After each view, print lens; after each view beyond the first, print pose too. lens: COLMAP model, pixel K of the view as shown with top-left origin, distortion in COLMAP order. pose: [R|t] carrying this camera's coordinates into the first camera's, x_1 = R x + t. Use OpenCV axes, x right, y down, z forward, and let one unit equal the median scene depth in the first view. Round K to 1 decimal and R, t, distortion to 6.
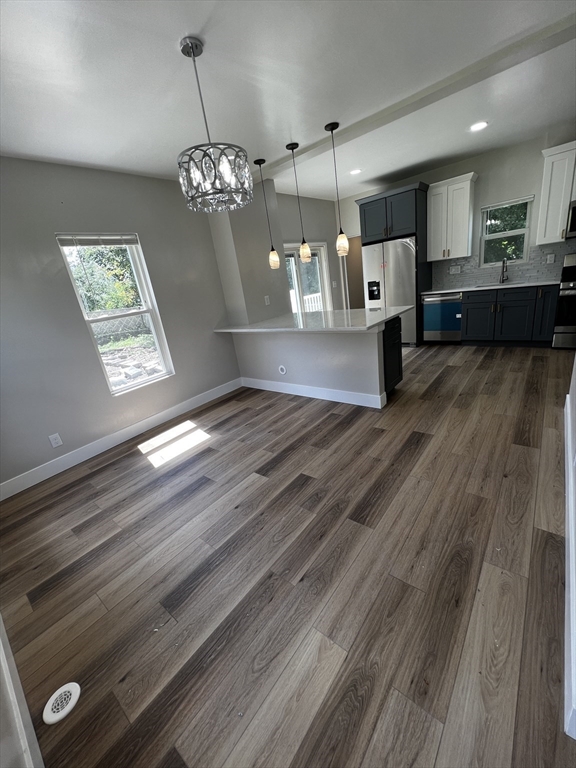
lens RADIAL K [[308.8, 0, 289.5], [0, 308.8, 382.3], [0, 0, 1]] dist [0.000786, 0.000643]
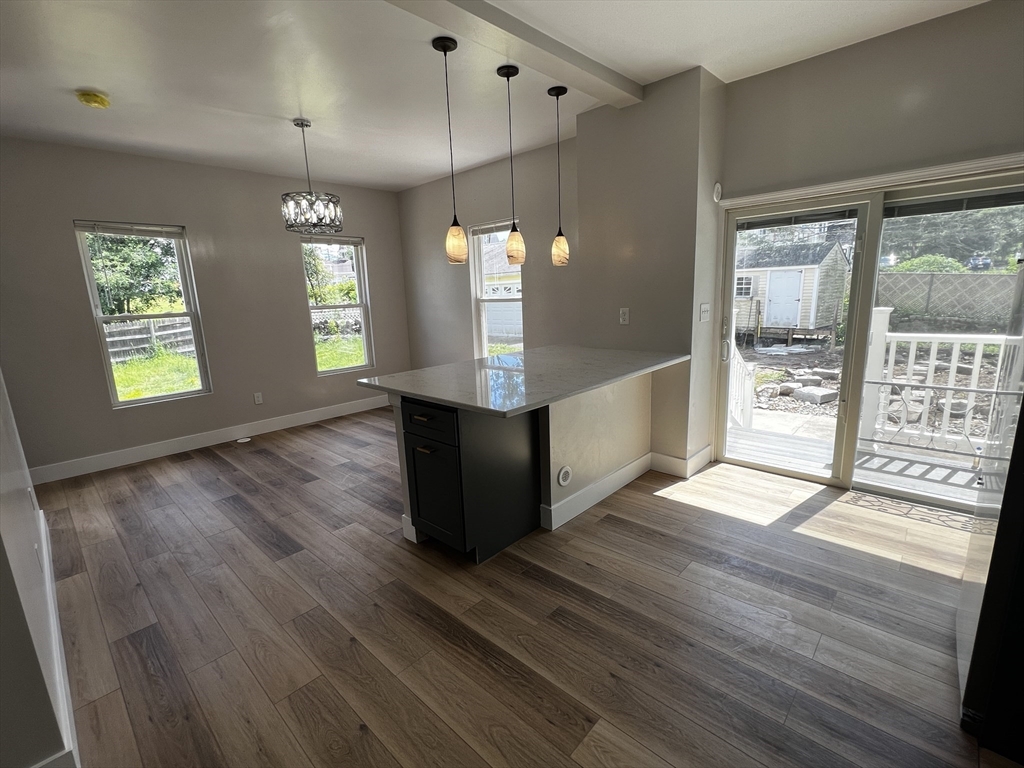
lens RADIAL K [[460.9, 0, 512.9], [0, 460.9, 386.0], [0, 0, 1]] dist [-0.001515, 0.000273]
pose [[-0.062341, 0.342871, -0.937312, 1.366233], [-0.274736, 0.896961, 0.346383, -0.707477], [0.959497, 0.279107, 0.038282, 1.512942]]
